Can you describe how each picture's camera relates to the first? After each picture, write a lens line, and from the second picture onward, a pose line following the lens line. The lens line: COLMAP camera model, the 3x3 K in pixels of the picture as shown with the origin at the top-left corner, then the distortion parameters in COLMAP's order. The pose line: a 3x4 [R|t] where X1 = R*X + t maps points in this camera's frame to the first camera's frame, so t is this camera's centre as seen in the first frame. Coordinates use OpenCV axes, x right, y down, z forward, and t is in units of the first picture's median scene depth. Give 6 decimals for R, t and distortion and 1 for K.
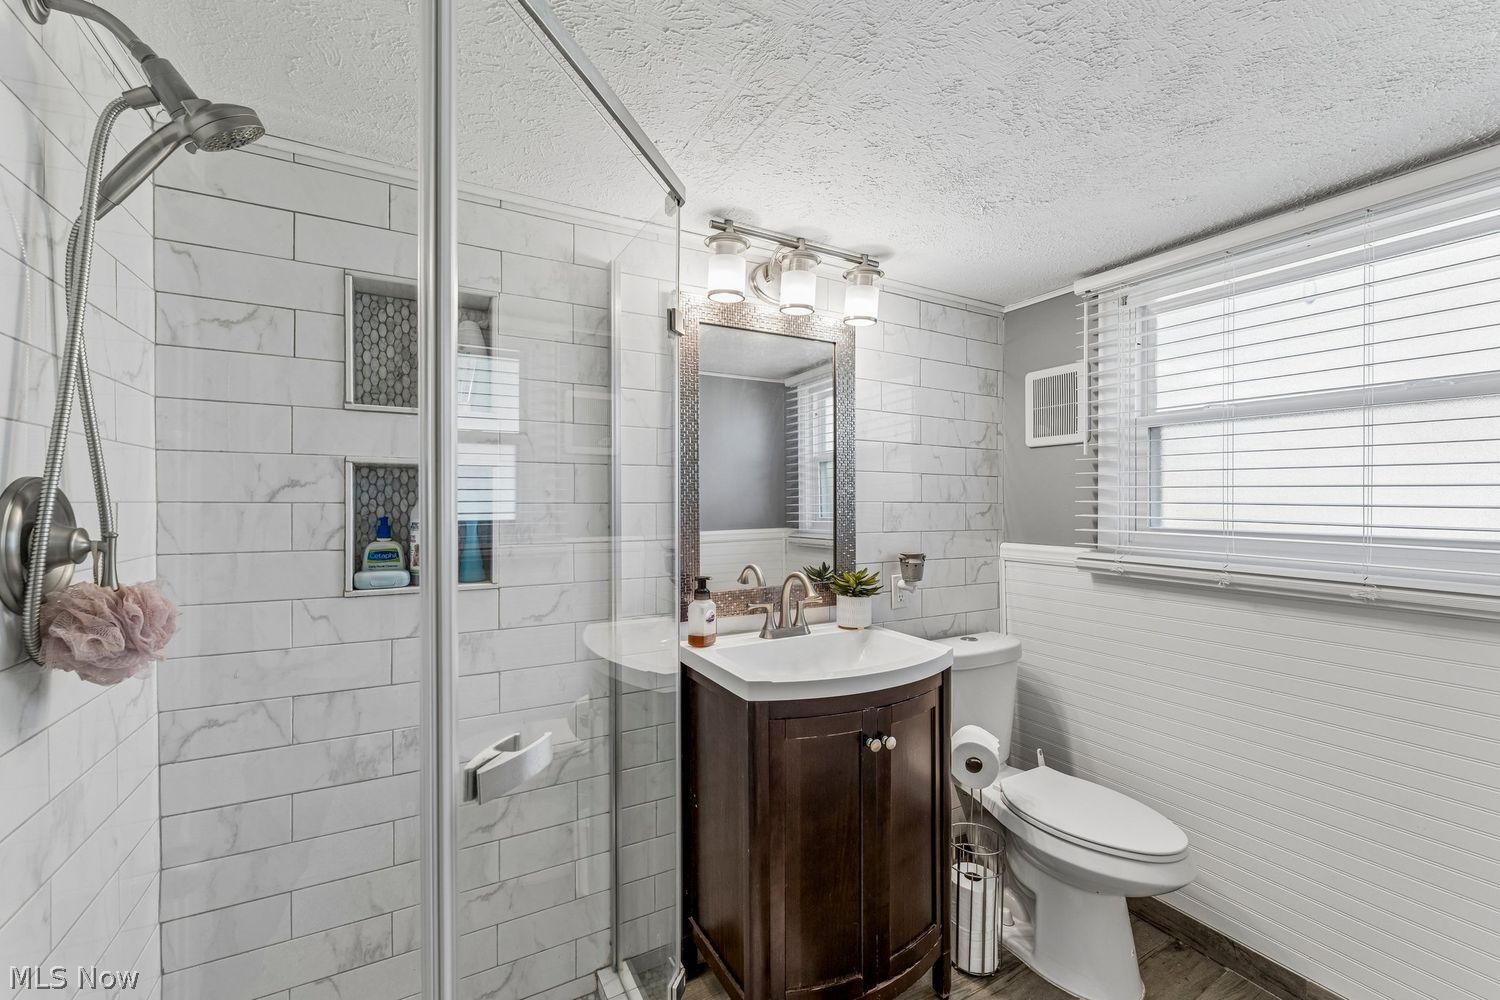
lens RADIAL K [[618.9, 0, 752.9], [0, 618.9, 502.2], [0, 0, 1]] dist [-0.004795, -0.001766]
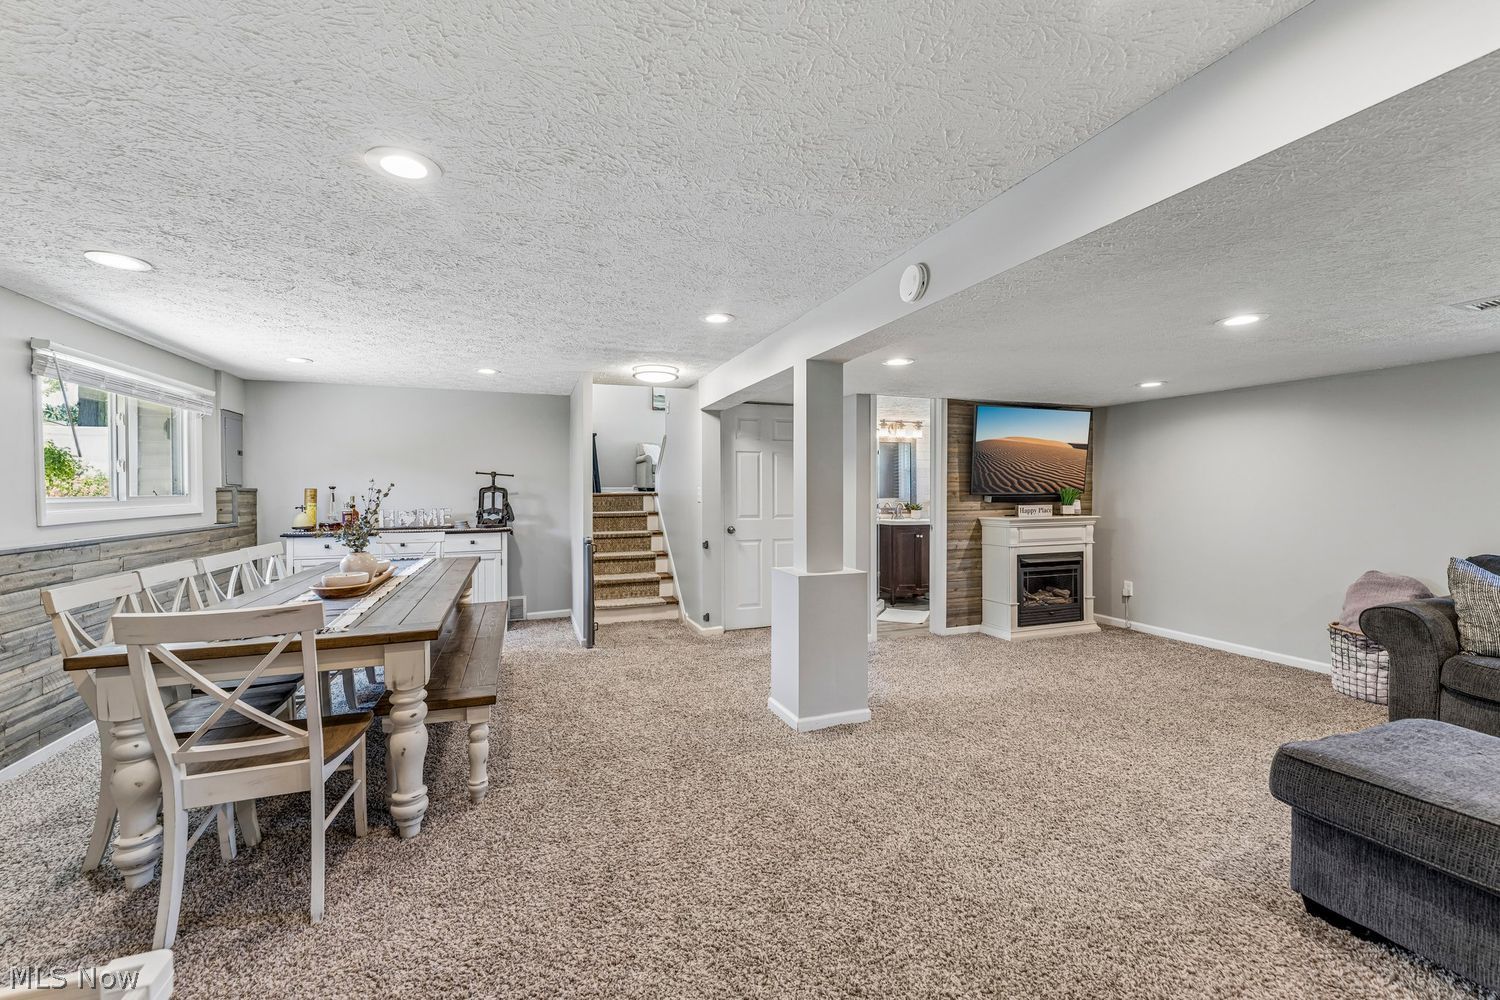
lens RADIAL K [[618.9, 0, 751.3], [0, 618.9, 496.5], [0, 0, 1]] dist [-0.004795, -0.001766]
pose [[0.989794, -0.005380, -0.142401, -0.293865], [0.006458, 0.999954, 0.007104, 0.031417], [0.142356, -0.007951, 0.989784, -2.887599]]
